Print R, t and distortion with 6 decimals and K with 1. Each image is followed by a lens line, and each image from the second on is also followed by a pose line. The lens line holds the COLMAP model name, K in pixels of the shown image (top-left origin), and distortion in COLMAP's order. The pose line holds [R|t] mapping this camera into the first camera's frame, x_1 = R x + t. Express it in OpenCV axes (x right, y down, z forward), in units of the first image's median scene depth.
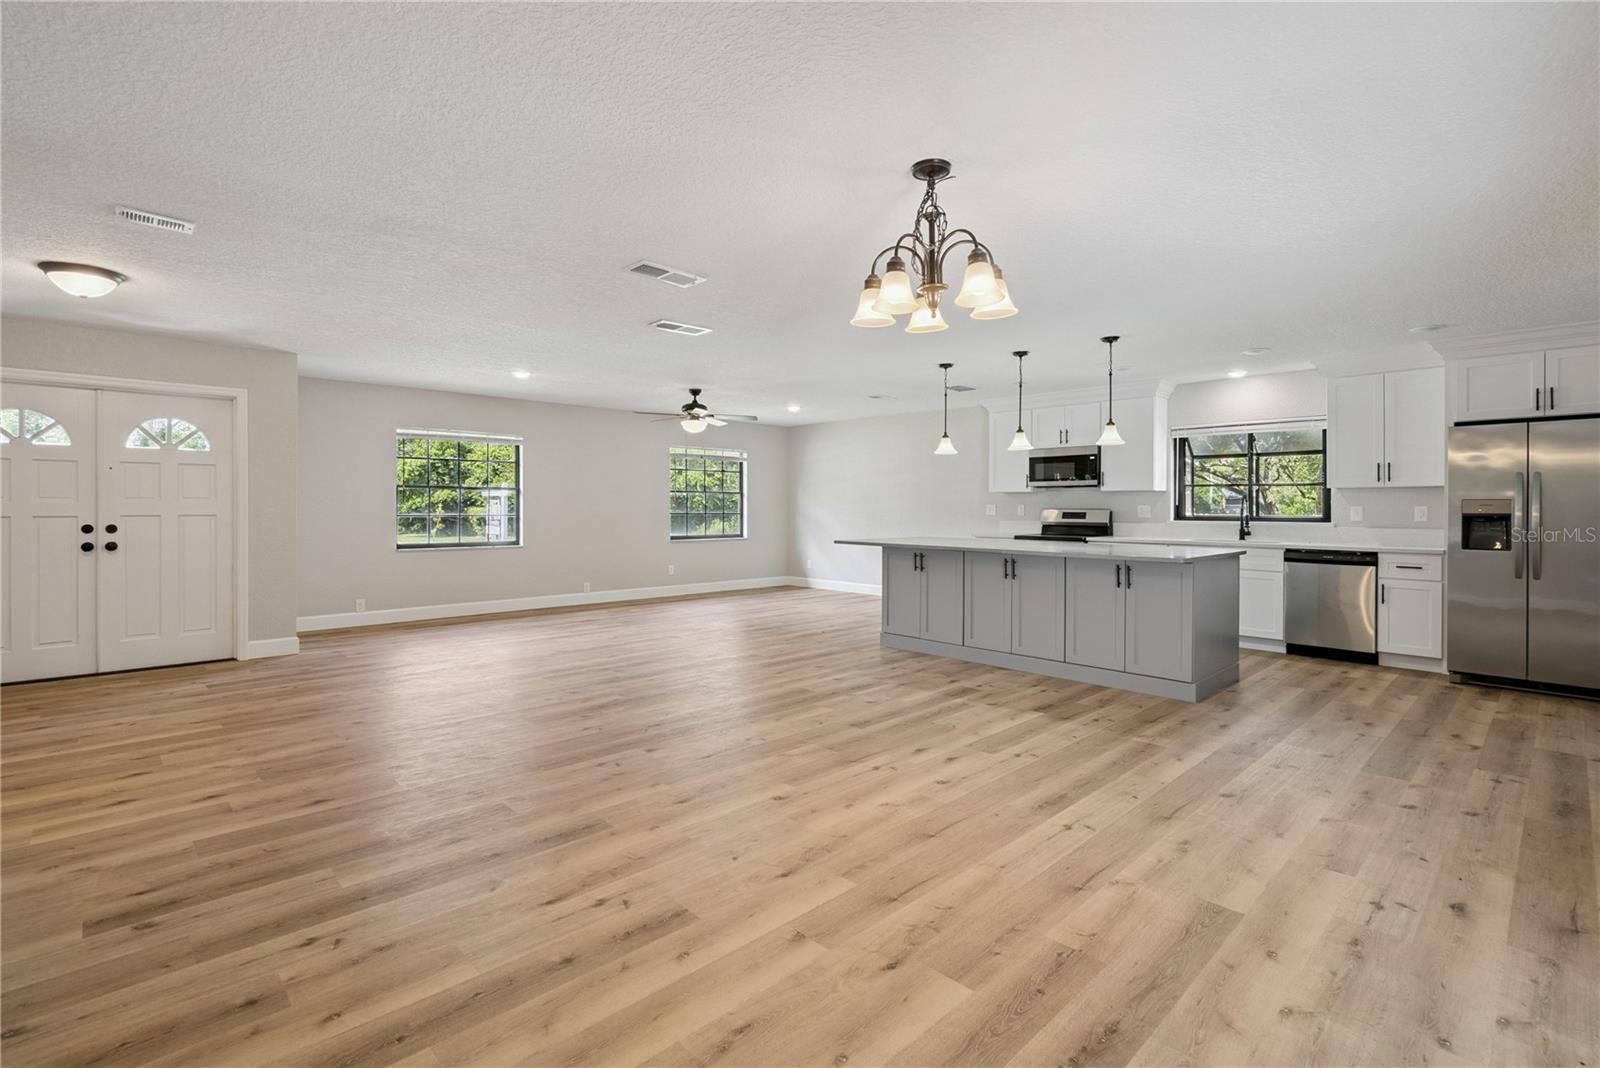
lens RADIAL K [[733.6, 0, 804.2], [0, 733.6, 512.9], [0, 0, 1]] dist [-0.006879, 0.003105]
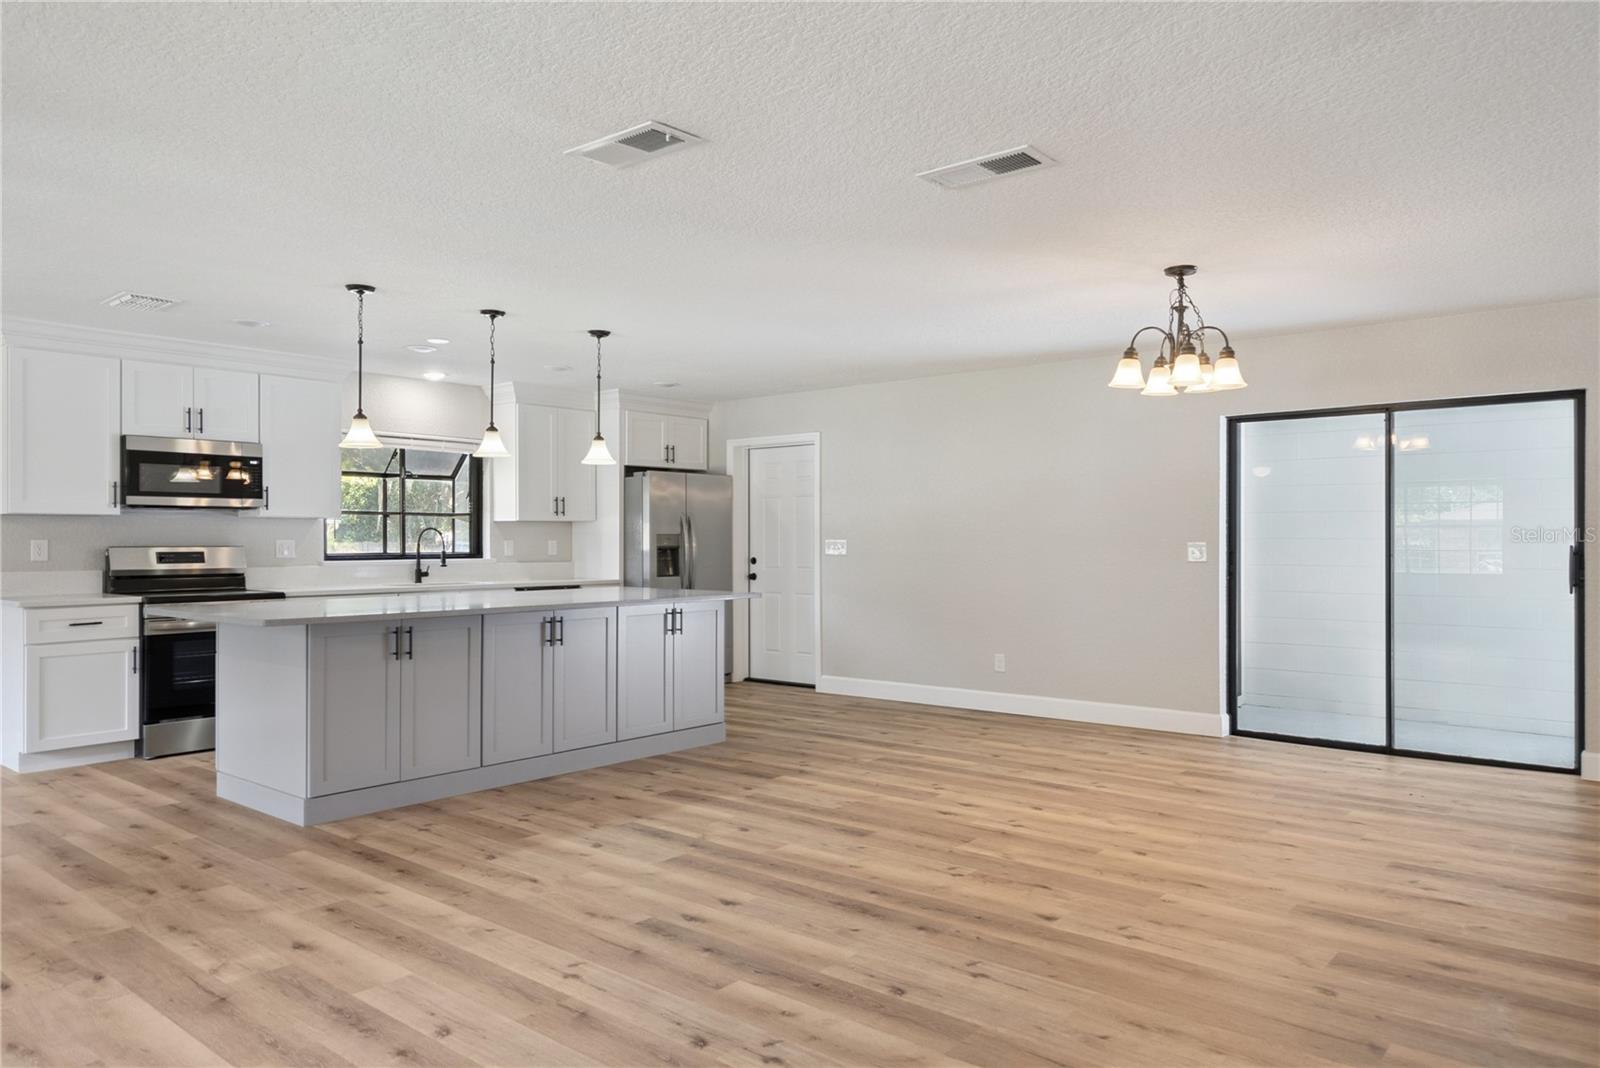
lens RADIAL K [[1068.8, 0, 808.6], [0, 1068.8, 540.5], [0, 0, 1]] dist [0.011352, -0.000404]
pose [[-0.103783, -0.003126, 0.994595, -0.781497], [0.011360, 0.999926, 0.004328, -0.012154], [-0.994535, 0.011748, -0.103740, 0.903509]]
